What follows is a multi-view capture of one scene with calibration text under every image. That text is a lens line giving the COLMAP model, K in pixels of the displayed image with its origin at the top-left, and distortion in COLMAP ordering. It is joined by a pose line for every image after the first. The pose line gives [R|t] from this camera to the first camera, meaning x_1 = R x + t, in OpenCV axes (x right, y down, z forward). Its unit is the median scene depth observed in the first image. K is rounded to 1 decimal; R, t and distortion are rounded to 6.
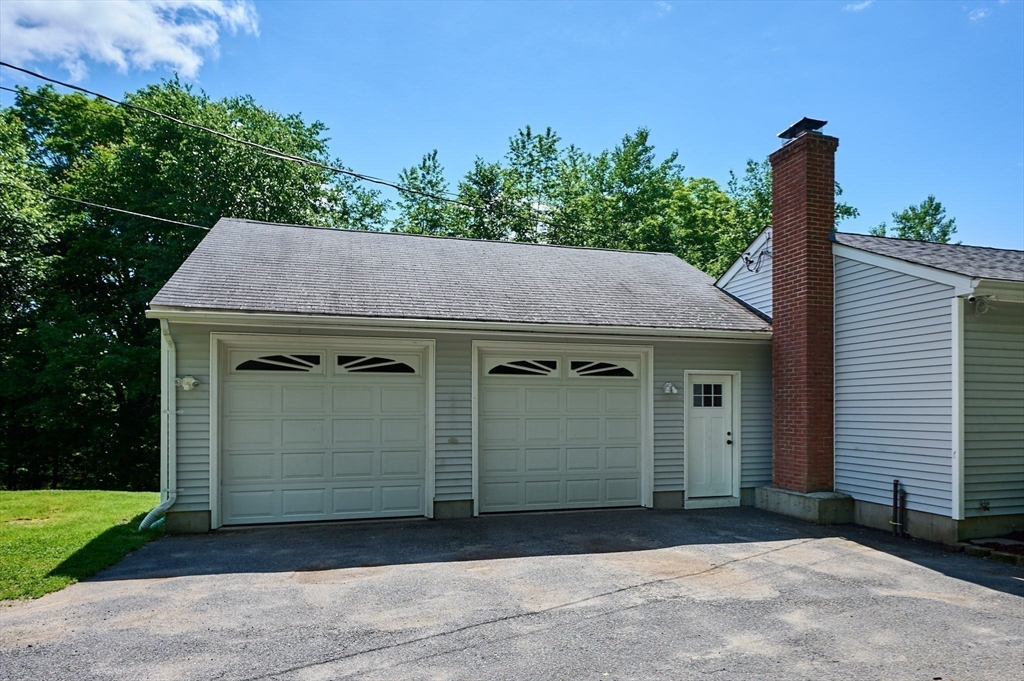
lens RADIAL K [[646.4, 0, 546.6], [0, 646.4, 412.6], [0, 0, 1]] dist [0.000081, -0.005207]
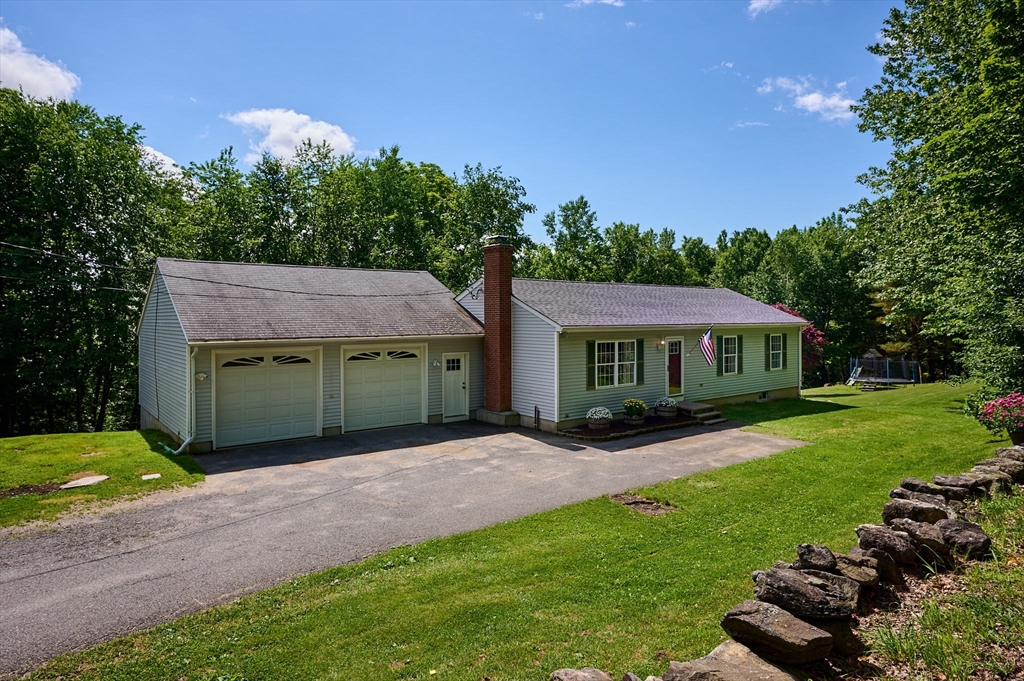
lens RADIAL K [[548.2, 0, 505.2], [0, 548.2, 335.6], [0, 0, 1]] dist [-0.010999, 0.000743]
pose [[0.927968, -0.003938, 0.372640, -0.252389], [0.001463, 0.999975, 0.006923, -0.140377], [-0.372658, -0.005879, 0.927950, -0.678548]]
